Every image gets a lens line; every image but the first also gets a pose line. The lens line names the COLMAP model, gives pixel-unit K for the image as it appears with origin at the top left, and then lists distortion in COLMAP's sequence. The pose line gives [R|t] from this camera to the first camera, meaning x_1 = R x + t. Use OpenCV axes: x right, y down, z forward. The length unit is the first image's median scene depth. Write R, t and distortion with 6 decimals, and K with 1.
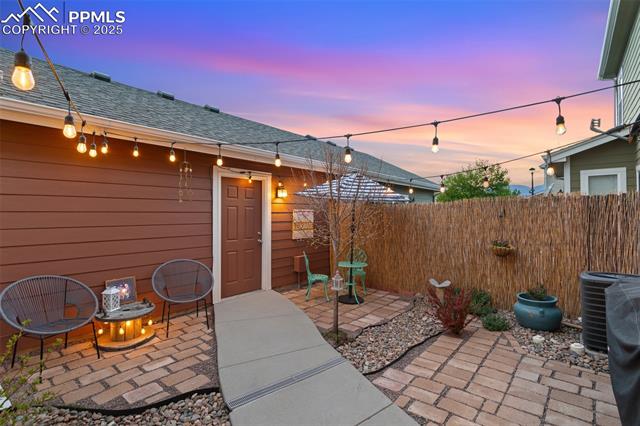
lens RADIAL K [[309.8, 0, 334.9], [0, 309.8, 213.8], [0, 0, 1]] dist [0.003239, -0.000738]
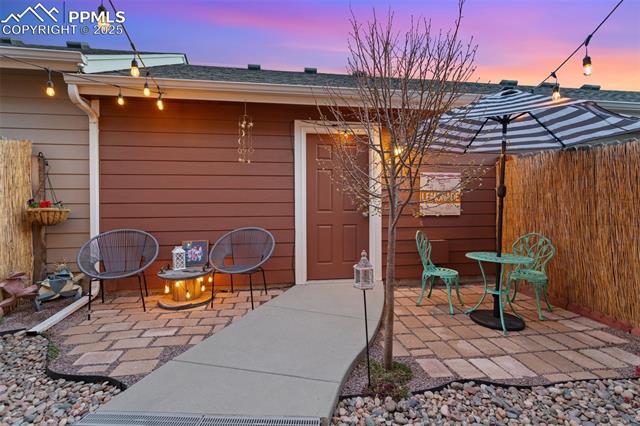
lens RADIAL K [[309.8, 0, 320.6], [0, 309.8, 210.8], [0, 0, 1]] dist [0.003239, -0.000738]
pose [[0.721205, -0.002993, -0.692716, 0.257465], [0.007044, 0.999971, 0.003013, 0.093888], [0.692686, -0.007052, 0.721205, 0.466296]]
